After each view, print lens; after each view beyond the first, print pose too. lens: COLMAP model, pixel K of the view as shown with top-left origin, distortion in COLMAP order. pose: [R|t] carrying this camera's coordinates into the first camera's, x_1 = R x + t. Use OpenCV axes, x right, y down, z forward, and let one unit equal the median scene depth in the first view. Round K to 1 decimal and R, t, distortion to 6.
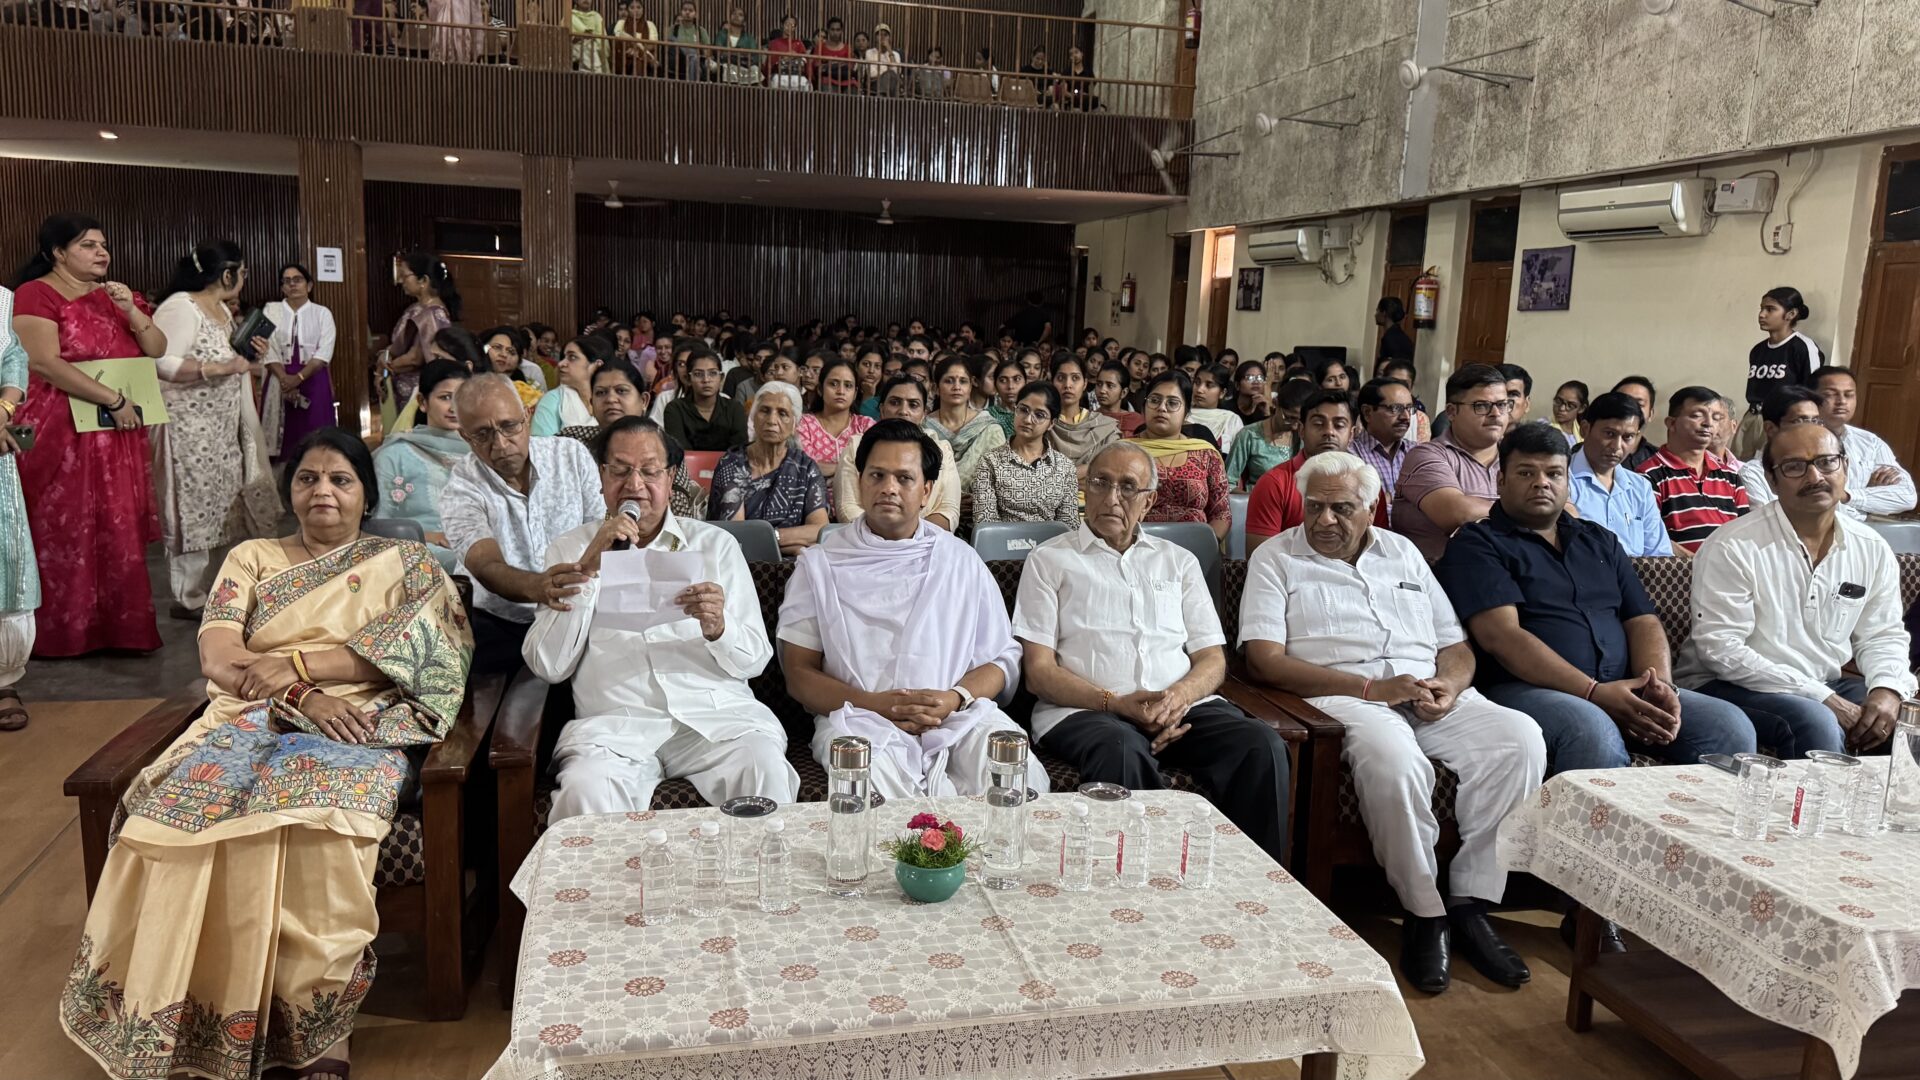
lens RADIAL K [[1388.1, 0, 951.0], [0, 1388.1, 553.3], [0, 0, 1]] dist [0.070523, -0.092983]
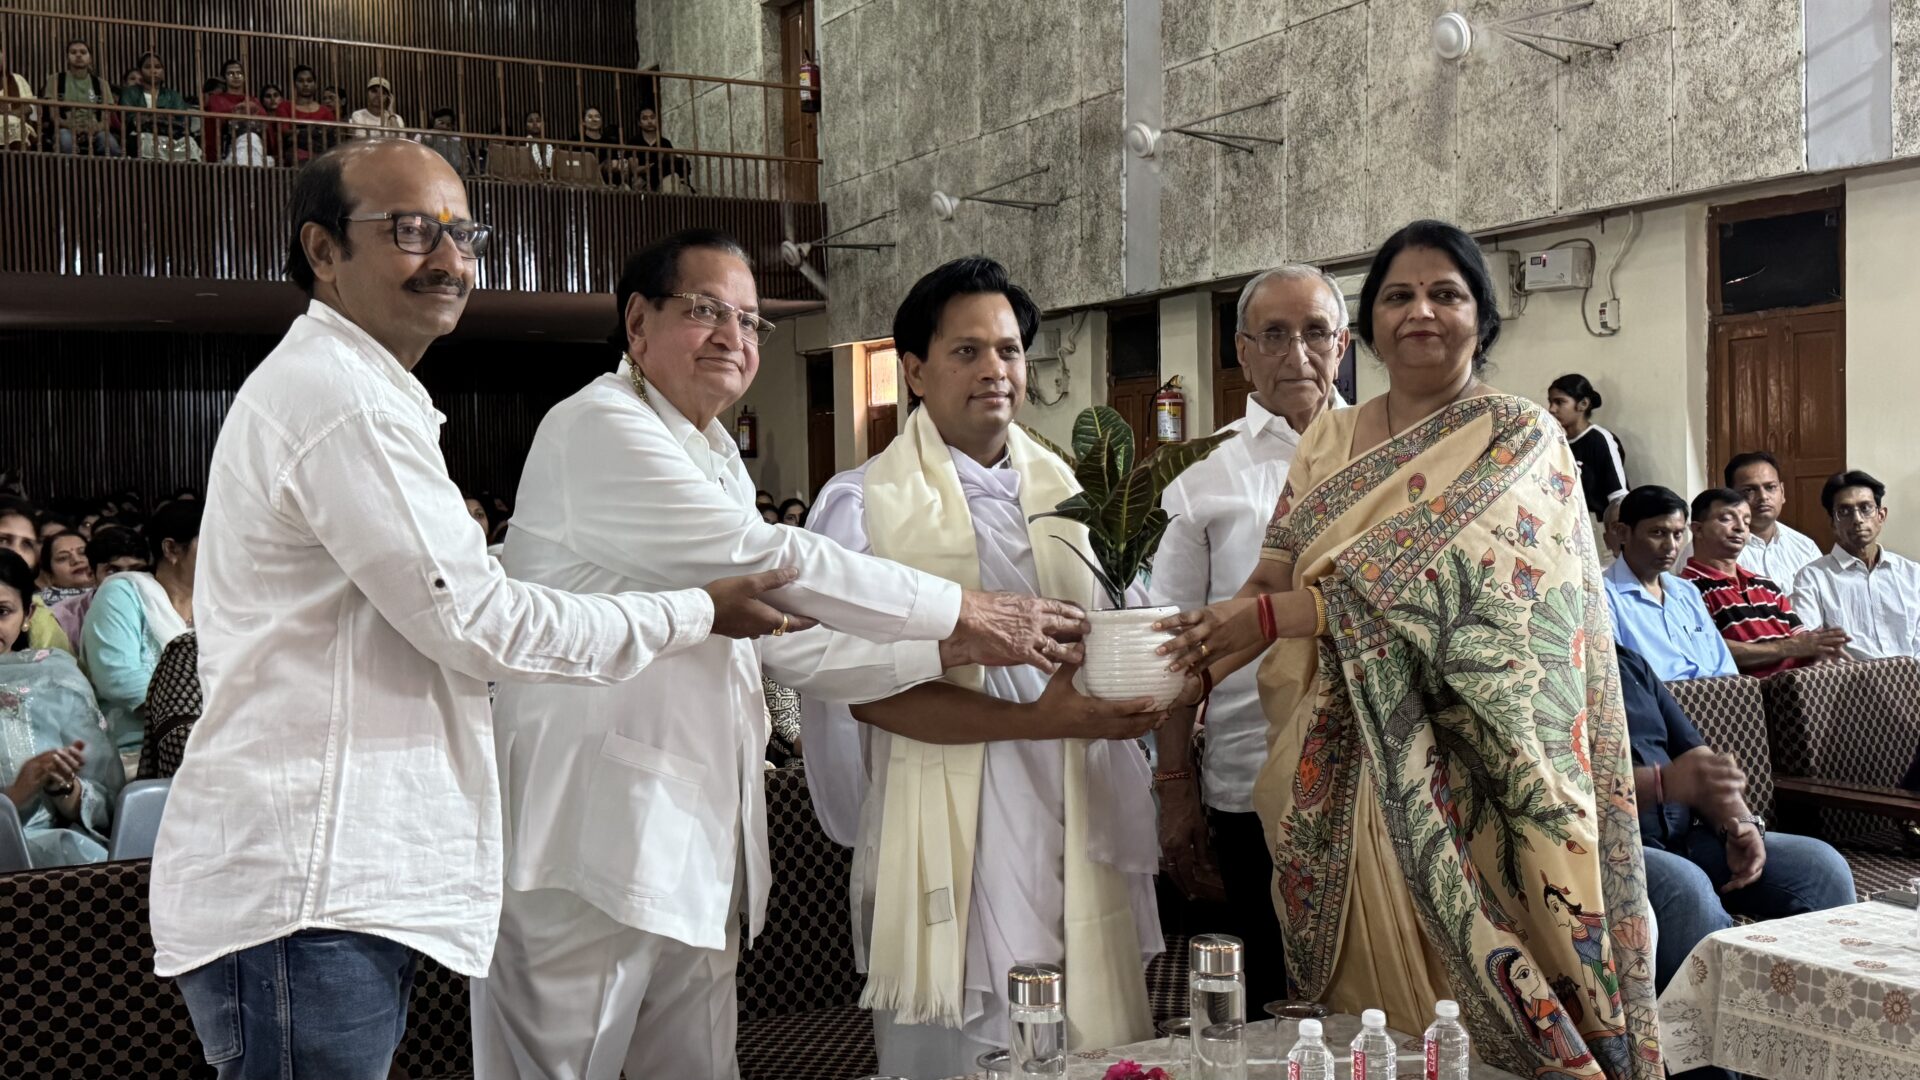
lens RADIAL K [[1949.3, 0, 953.0], [0, 1949.3, 535.4], [0, 0, 1]] dist [0.161024, 0.000000]
pose [[0.959350, -0.065486, 0.274516, -0.083698], [0.102617, 0.987068, -0.123150, 0.006552], [-0.262902, 0.146314, 0.953664, -0.002676]]
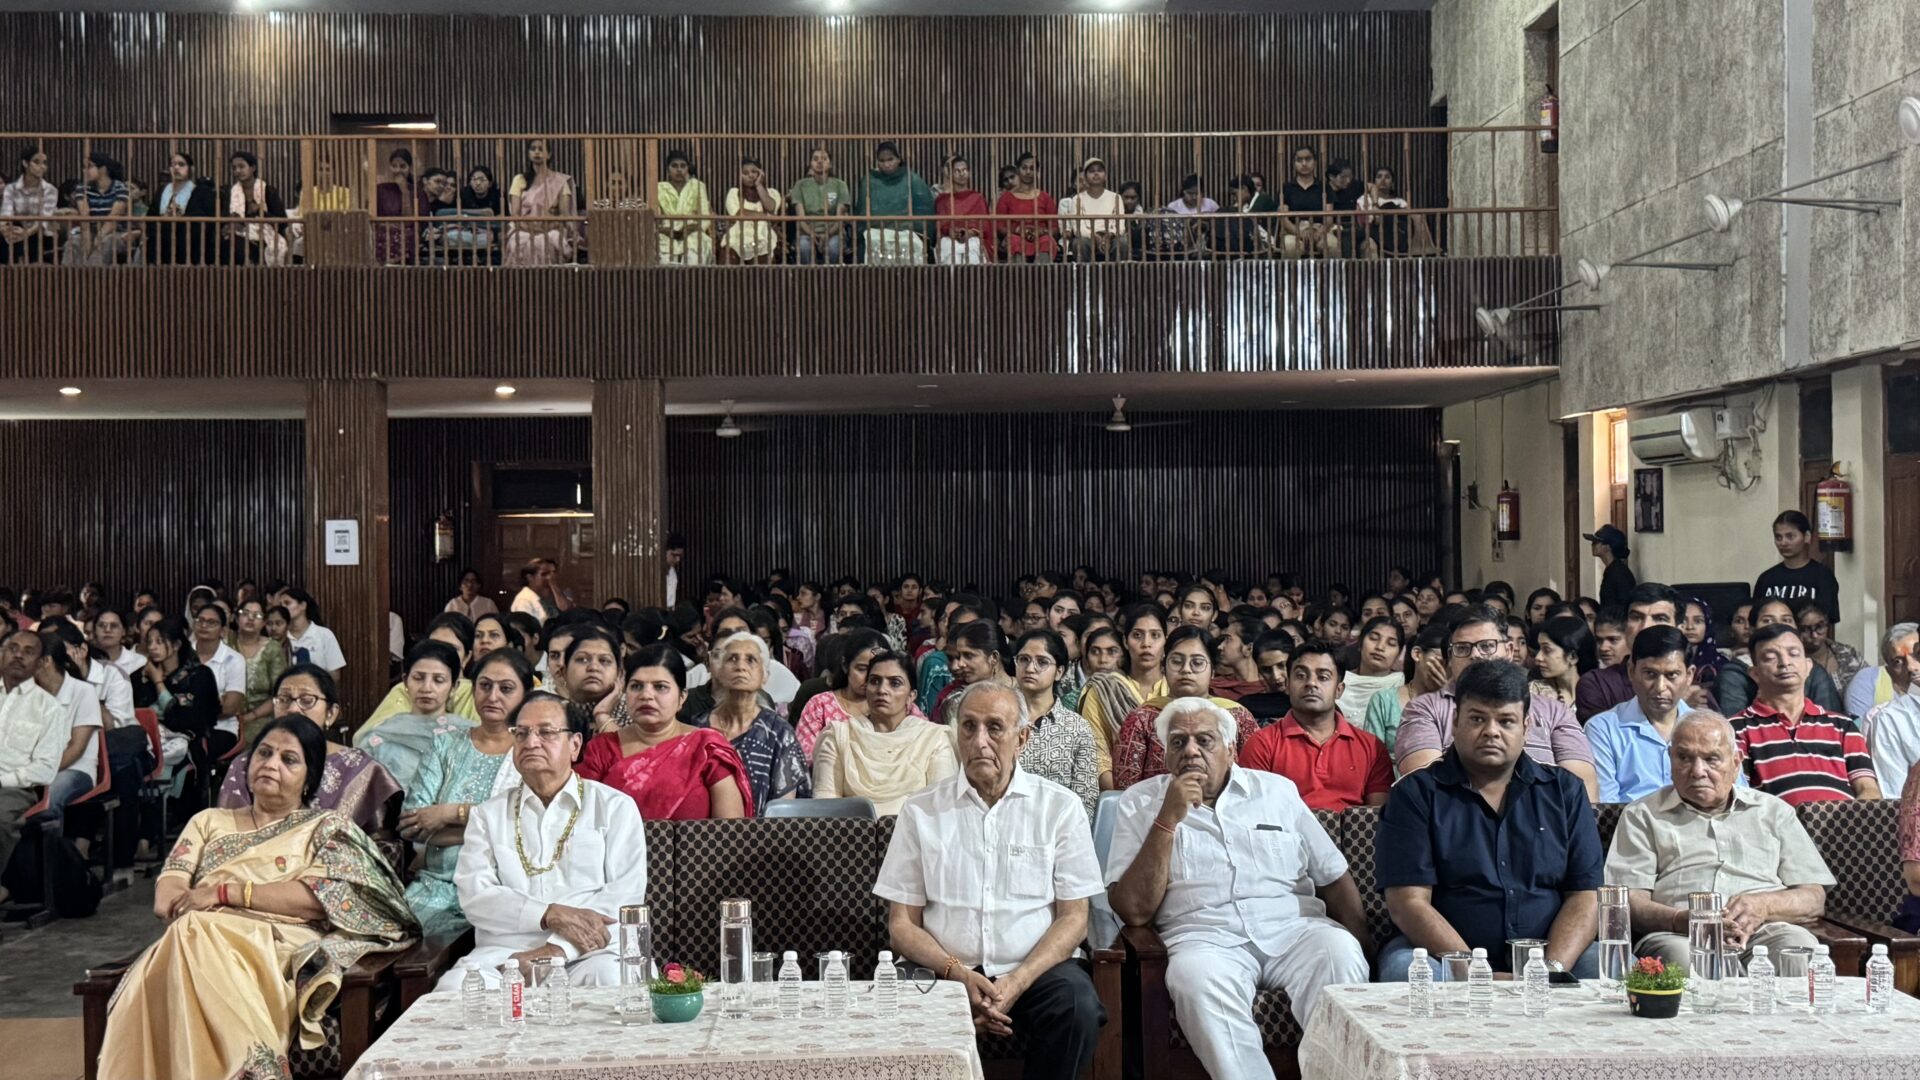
lens RADIAL K [[2592.1, 0, 940.6], [0, 2592.1, 529.5], [0, 0, 1]] dist [0.115547, 0.000000]
pose [[0.979180, -0.055124, -0.195365, 0.164398], [0.018932, 0.983026, -0.182484, 0.053476], [0.202108, 0.174986, 0.963604, -0.317338]]
